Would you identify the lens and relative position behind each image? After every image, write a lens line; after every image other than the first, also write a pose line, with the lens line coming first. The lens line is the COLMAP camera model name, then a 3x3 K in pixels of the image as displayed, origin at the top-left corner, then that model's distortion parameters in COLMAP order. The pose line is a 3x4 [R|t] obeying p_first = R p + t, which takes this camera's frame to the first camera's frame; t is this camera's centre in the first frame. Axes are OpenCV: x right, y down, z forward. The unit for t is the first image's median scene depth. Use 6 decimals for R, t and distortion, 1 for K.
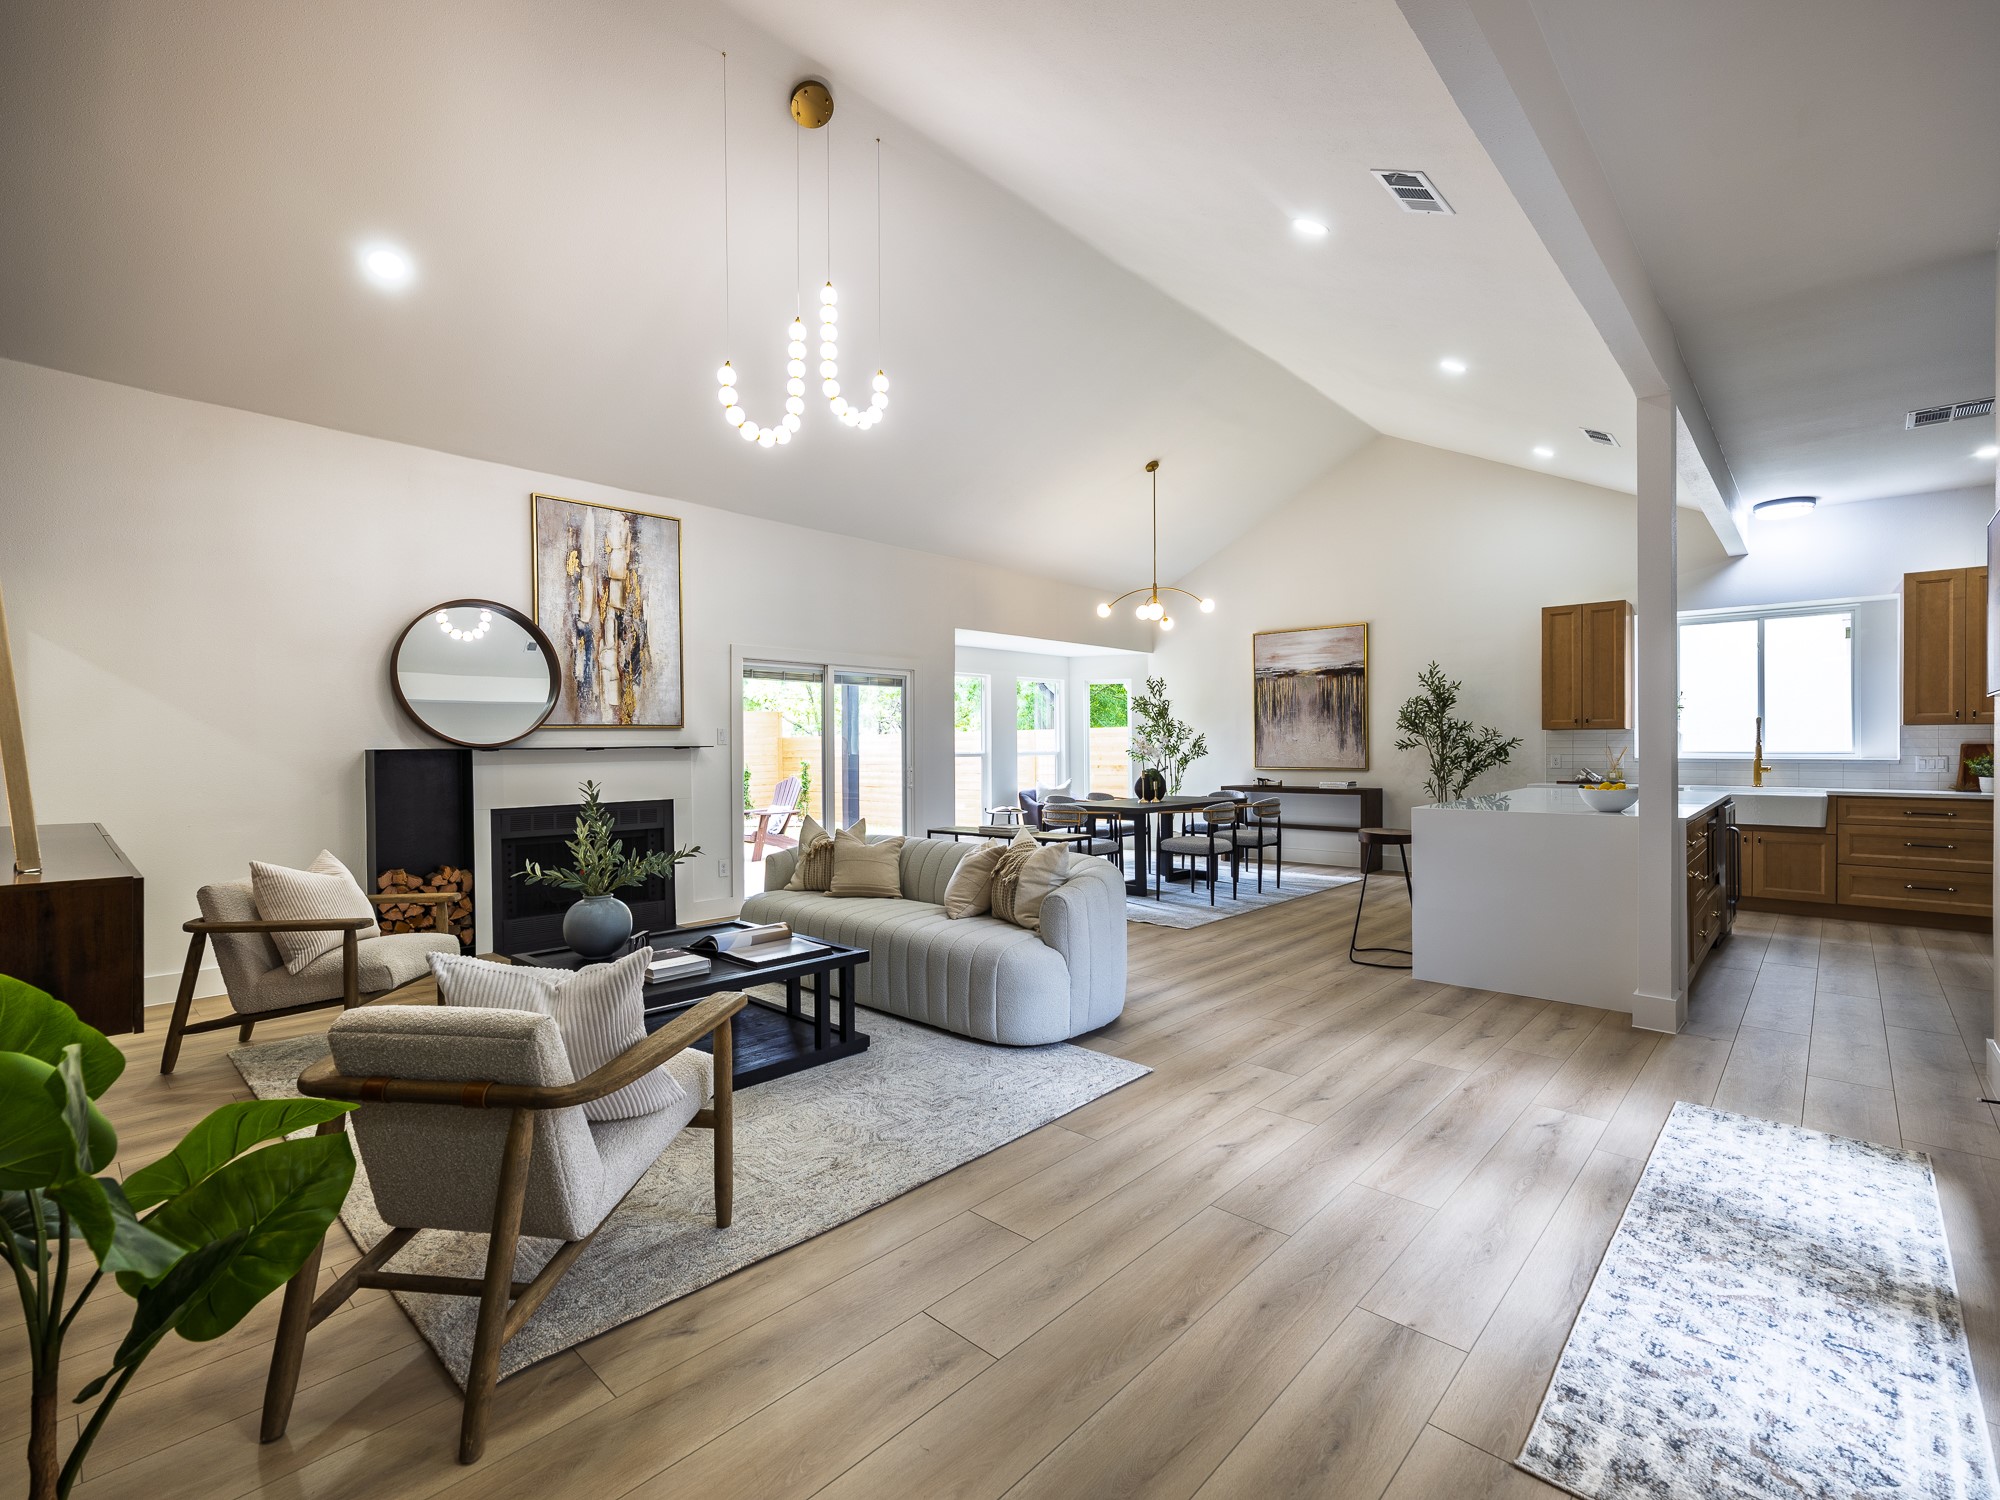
lens RADIAL K [[913.0, 0, 995.2], [0, 913.0, 749.5], [0, 0, 1]] dist [-0.008400, 0.002070]
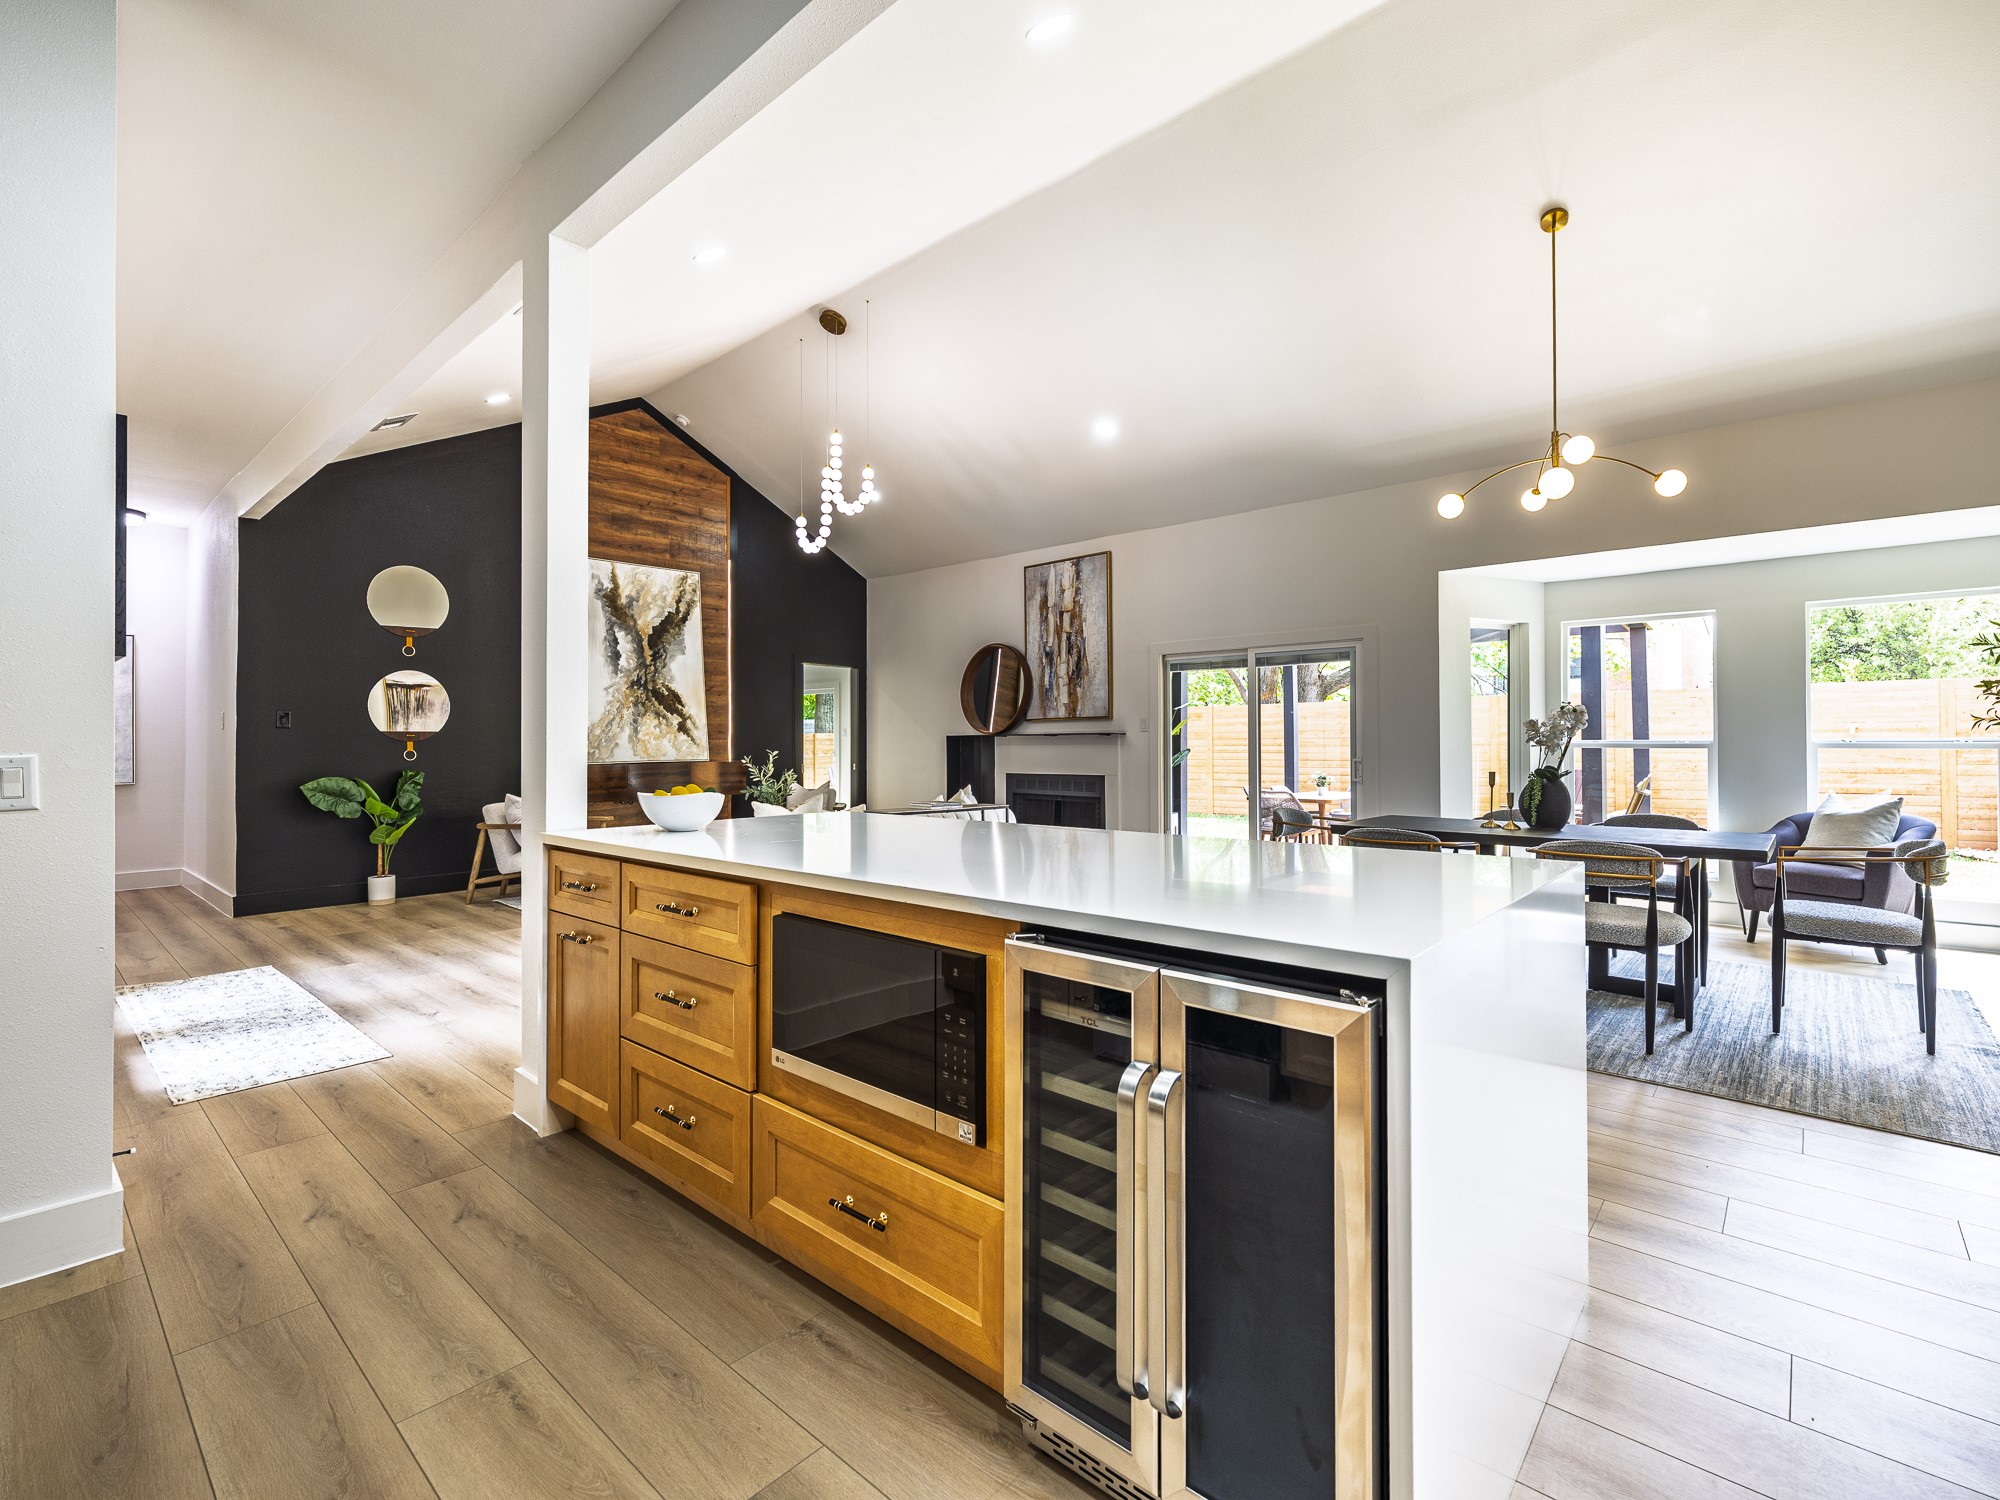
lens RADIAL K [[913.0, 0, 1003.2], [0, 913.0, 743.5], [0, 0, 1]] dist [-0.008400, 0.002070]
pose [[0.024371, 0.005812, -0.999686, 1.047804], [0.000565, 0.999983, 0.005827, 0.003914], [0.999703, -0.000707, 0.024367, 0.962972]]
